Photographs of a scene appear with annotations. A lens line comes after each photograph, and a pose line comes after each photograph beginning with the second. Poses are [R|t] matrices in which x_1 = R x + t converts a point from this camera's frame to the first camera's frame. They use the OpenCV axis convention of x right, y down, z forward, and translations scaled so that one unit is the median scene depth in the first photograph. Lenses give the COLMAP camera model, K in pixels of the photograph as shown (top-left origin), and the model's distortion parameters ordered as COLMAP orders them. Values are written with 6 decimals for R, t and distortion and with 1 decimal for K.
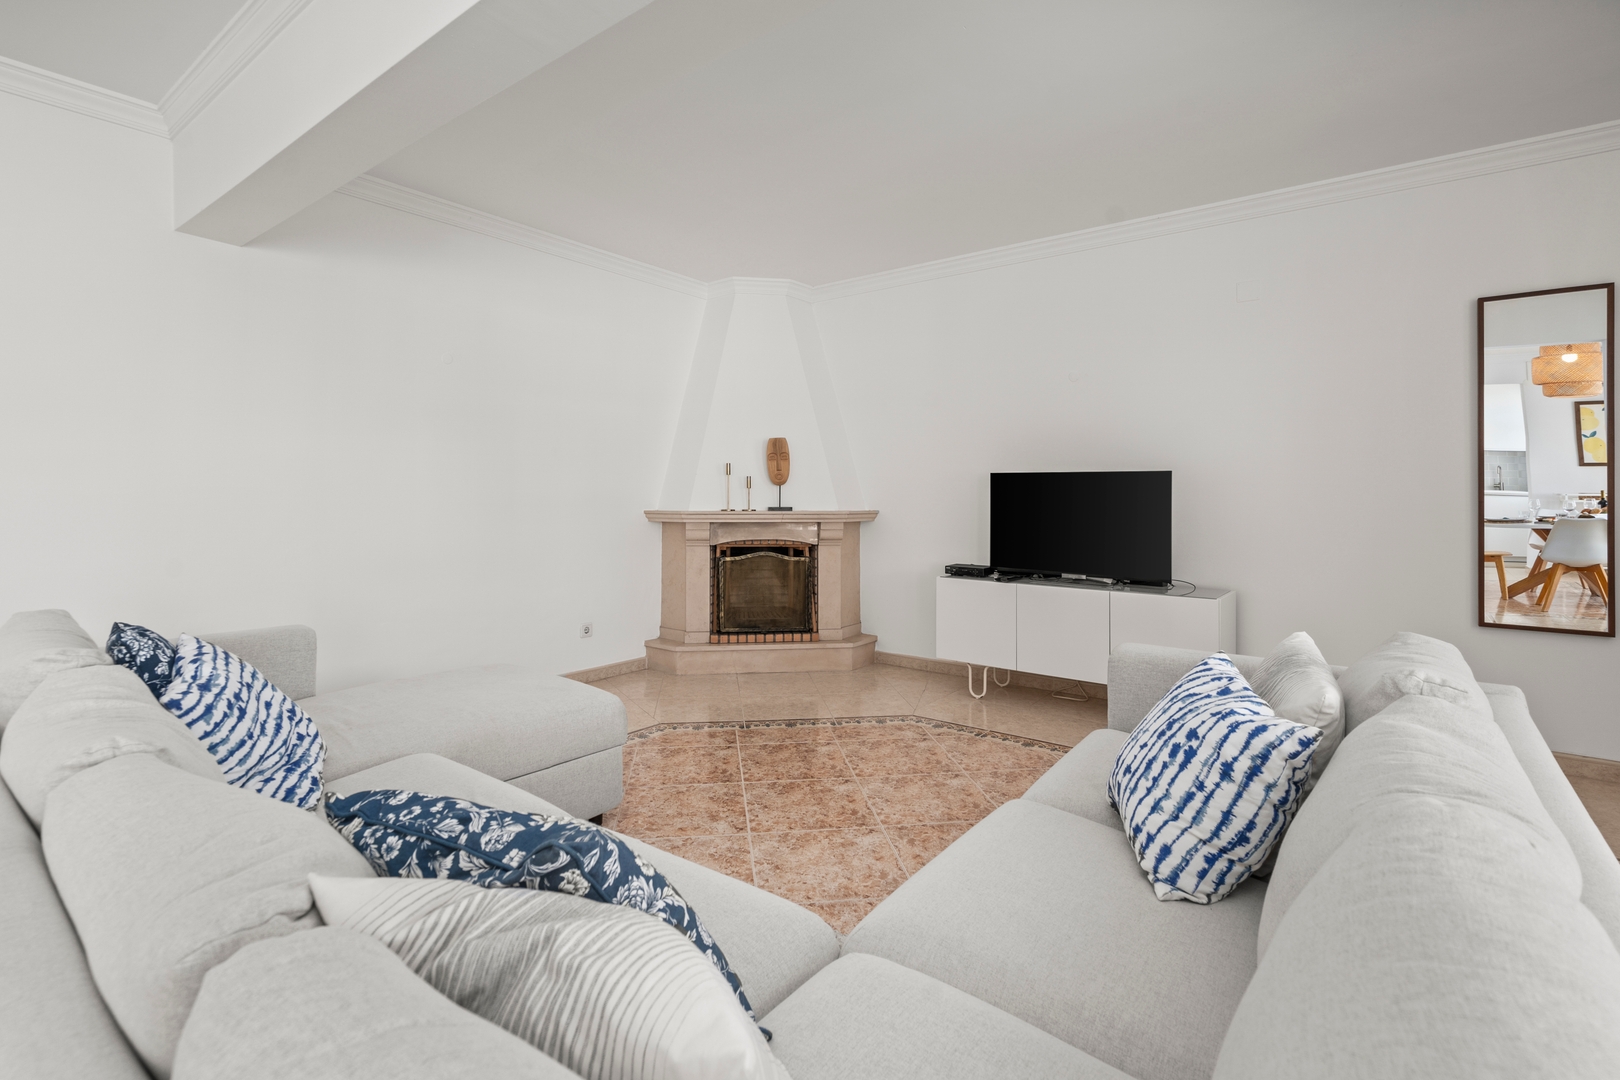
lens RADIAL K [[752.8, 0, 801.6], [0, 752.8, 493.9], [0, 0, 1]] dist [-0.001731, 0.000393]
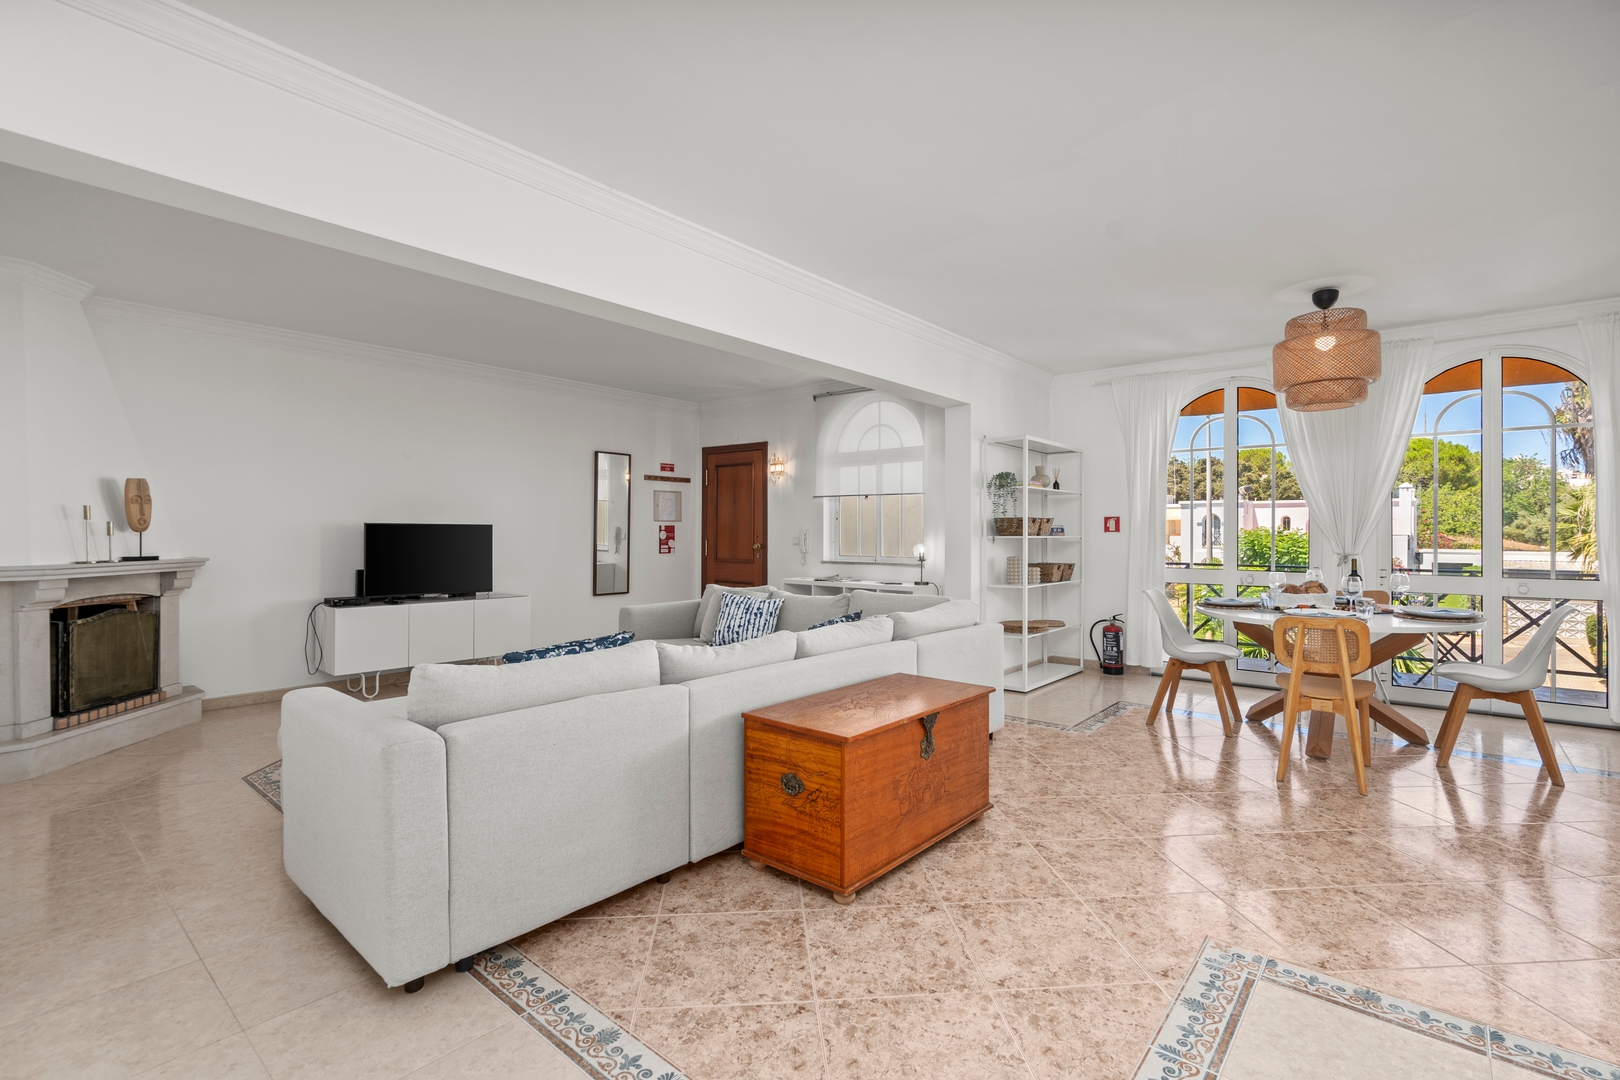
lens RADIAL K [[736.9, 0, 805.2], [0, 736.9, 538.3], [0, 0, 1]] dist [-0.001957, 0.000587]
pose [[0.051491, -0.012302, 0.998598, -0.972237], [-0.004479, 0.999911, 0.012550, -0.020565], [-0.998663, -0.005119, 0.051432, 0.193859]]
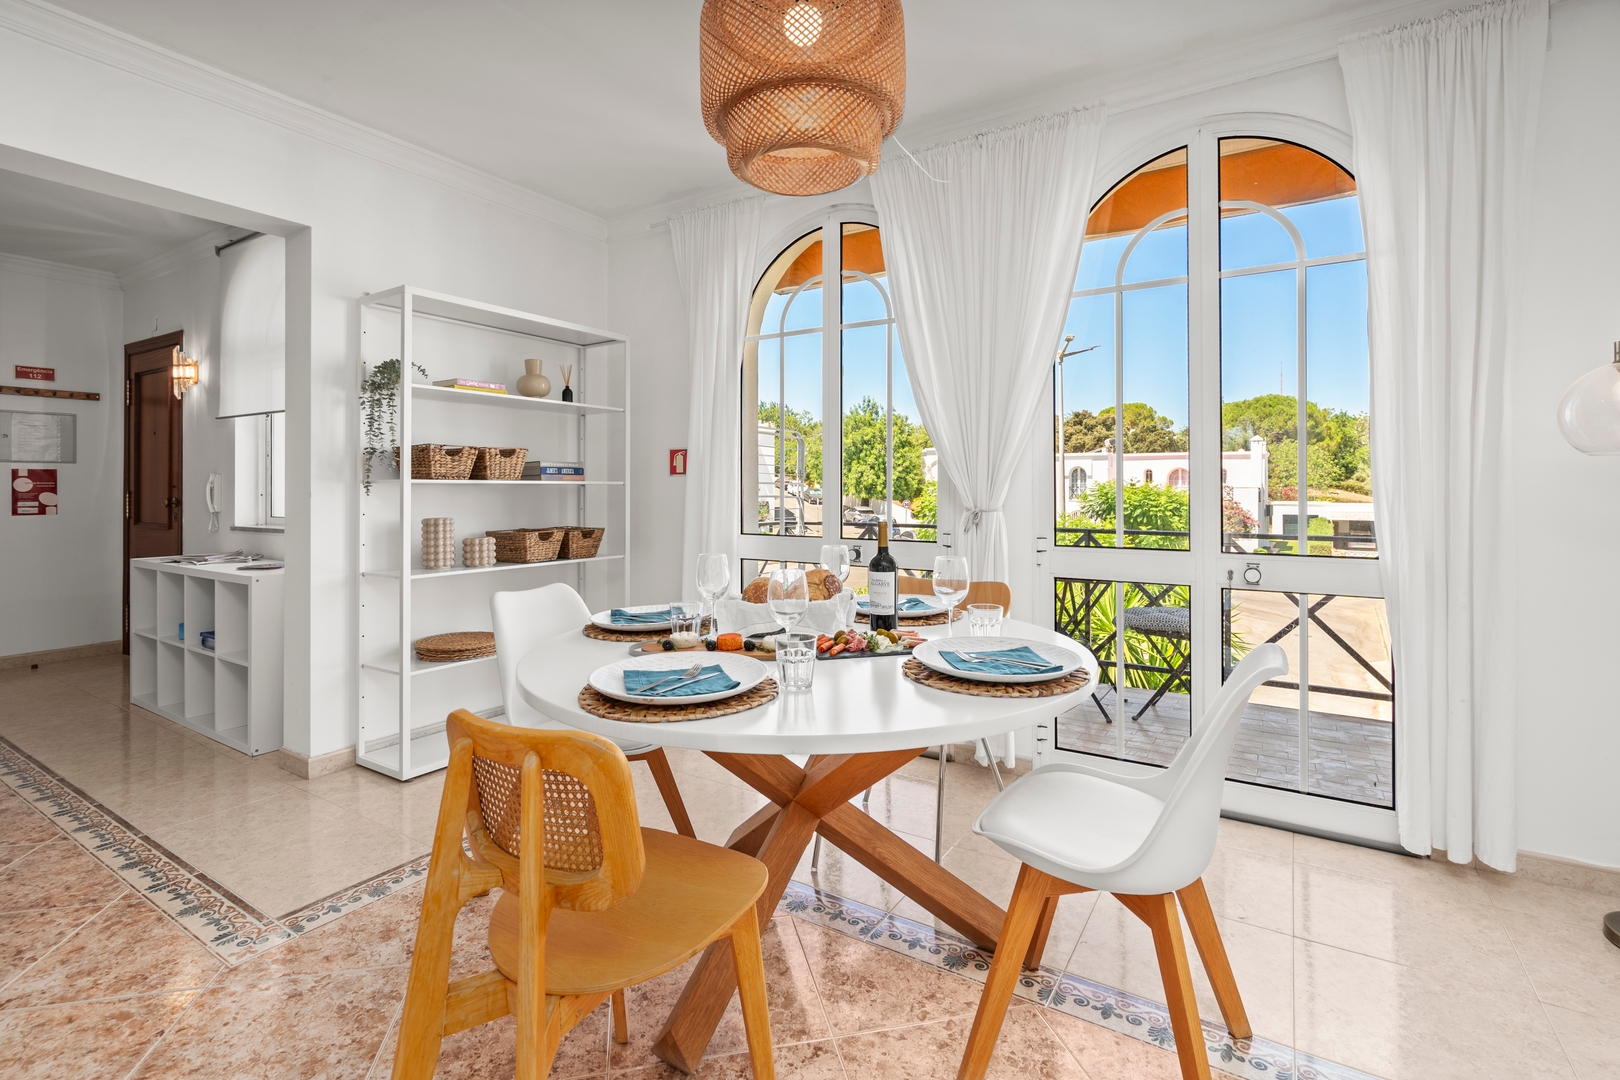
lens RADIAL K [[752.8, 0, 801.6], [0, 752.8, 493.9], [0, 0, 1]] dist [-0.001731, 0.000393]
pose [[-0.077916, -0.012314, 0.996884, -0.376173], [-0.000743, 0.999924, 0.012294, -0.005452], [-0.996960, 0.000218, -0.077920, -0.431099]]
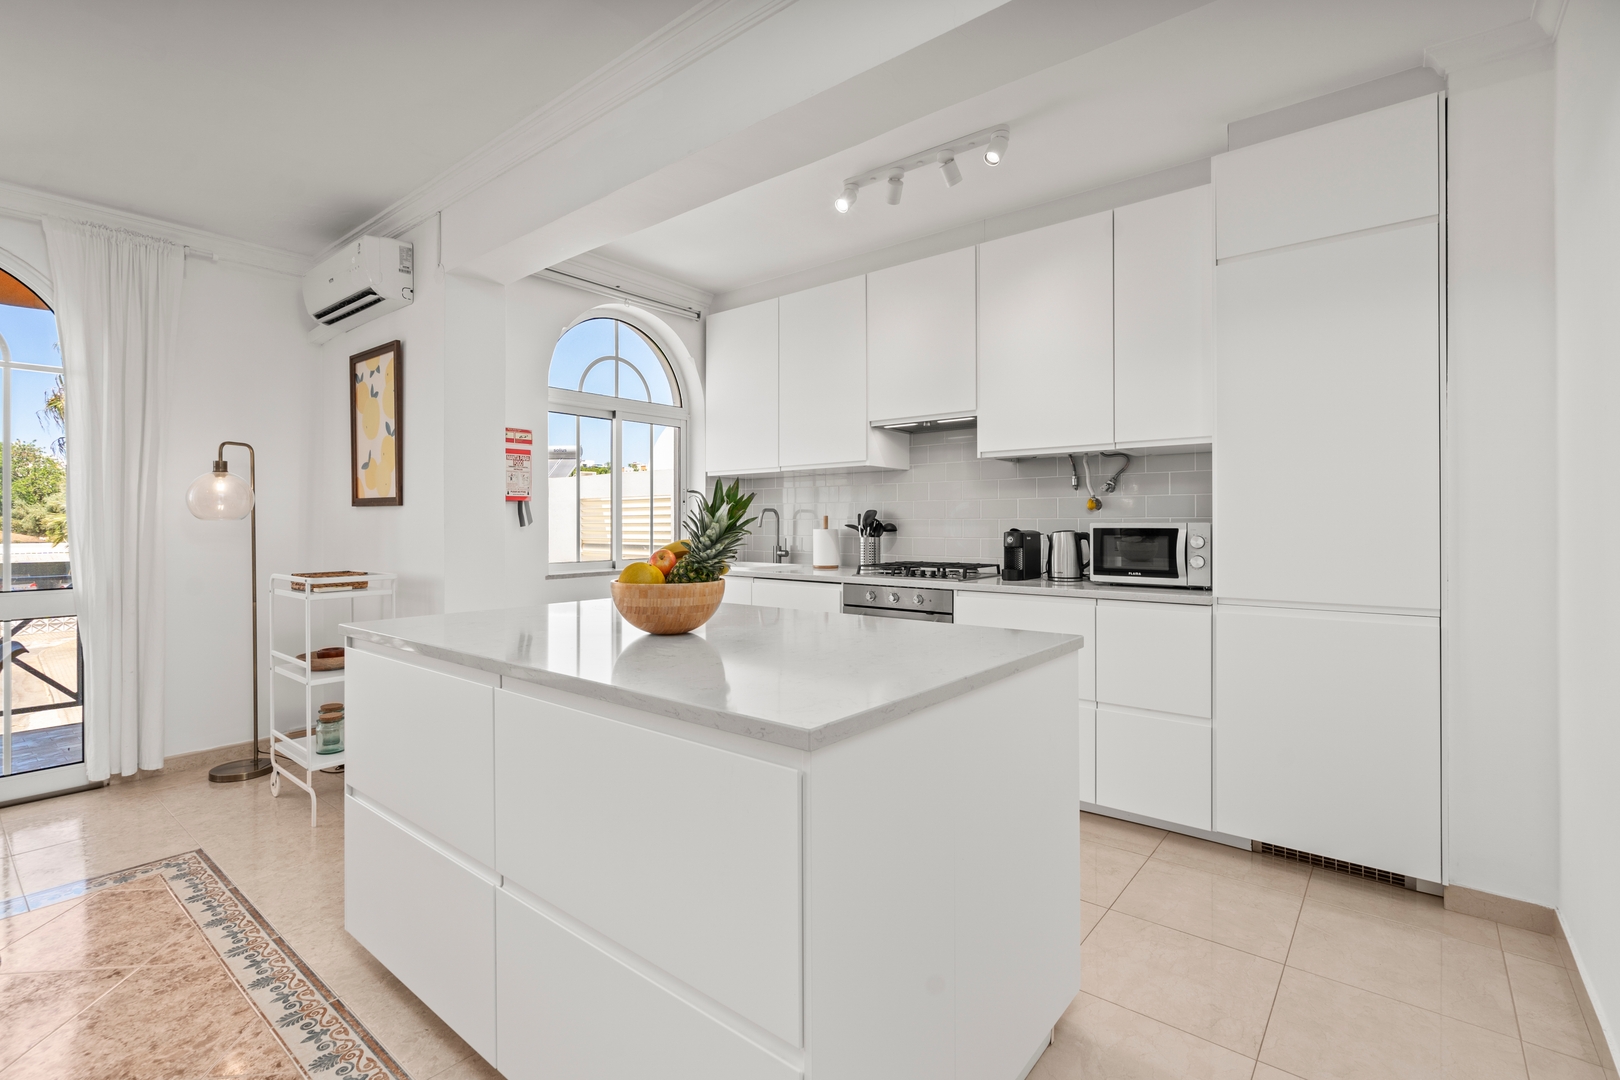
lens RADIAL K [[752.9, 0, 799.9], [0, 752.9, 508.9], [0, 0, 1]] dist [0.003131, -0.000619]
pose [[-0.999249, -0.000638, 0.038734, -0.641622], [-0.001332, 0.999839, -0.017887, -0.021570], [-0.038716, -0.017926, -0.999089, -0.144706]]
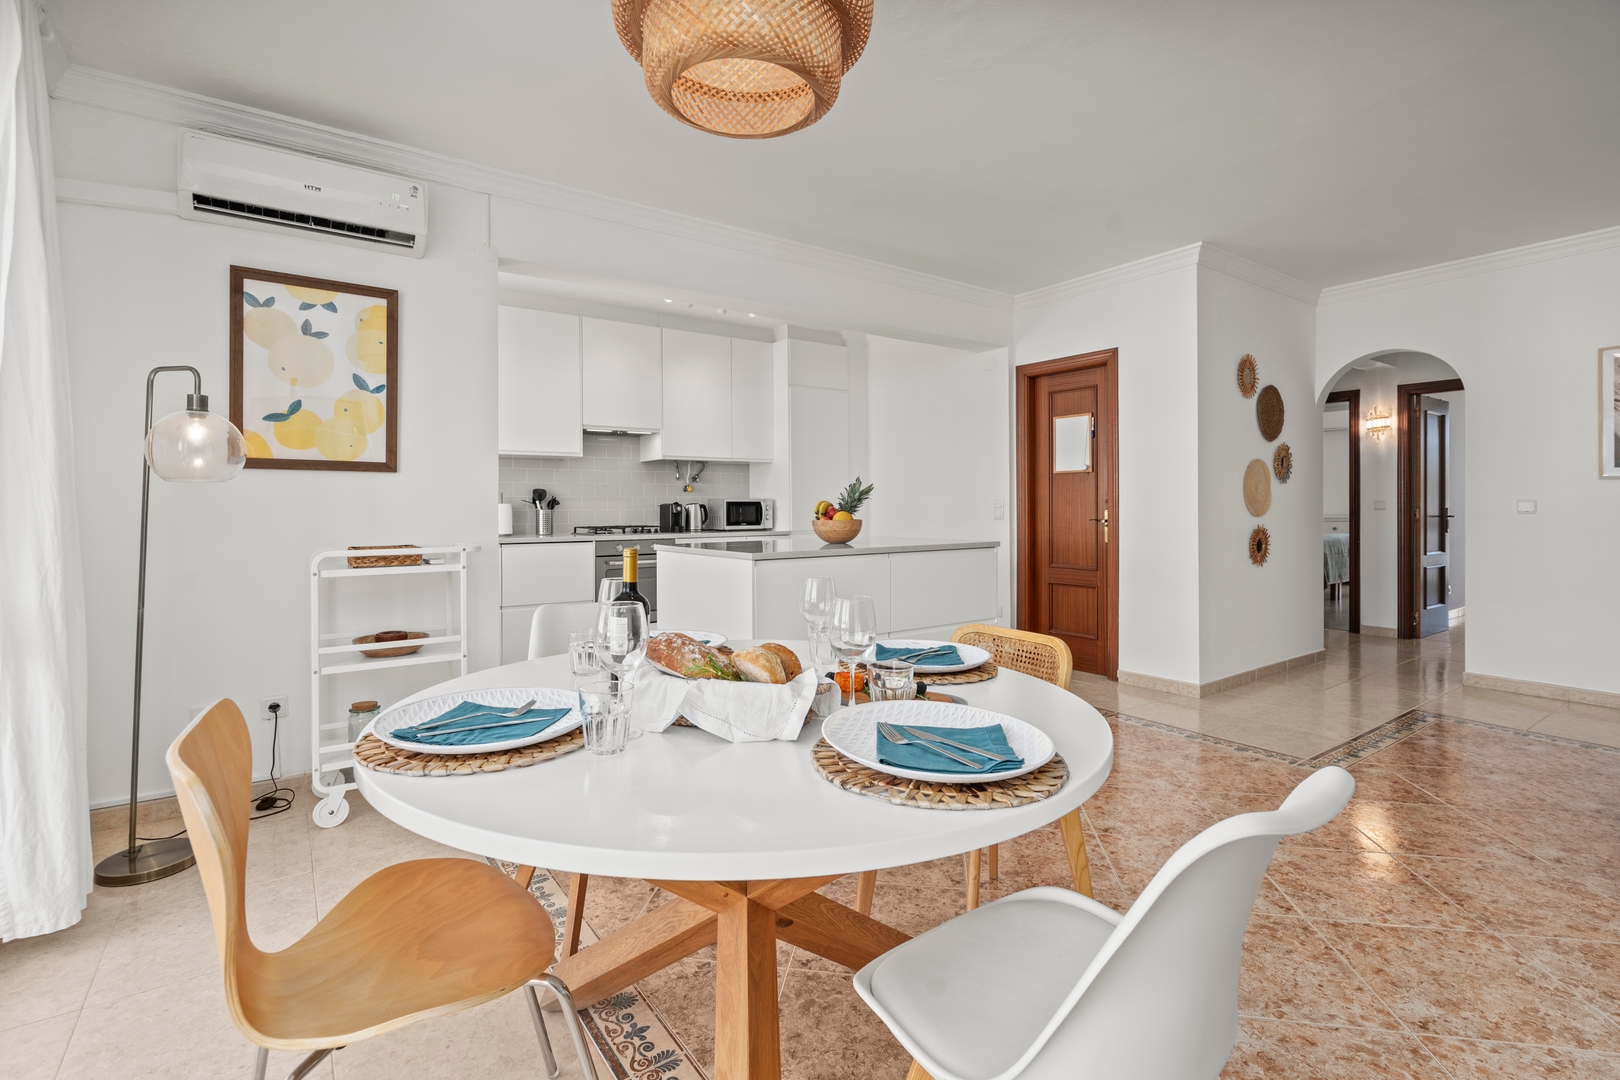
lens RADIAL K [[752.8, 0, 801.6], [0, 752.8, 493.9], [0, 0, 1]] dist [-0.001731, 0.000393]
pose [[-0.292424, -0.019154, -0.956097, 0.402122], [0.003340, 0.999773, -0.021050, -0.000887], [0.956283, -0.009348, -0.292294, -0.341224]]
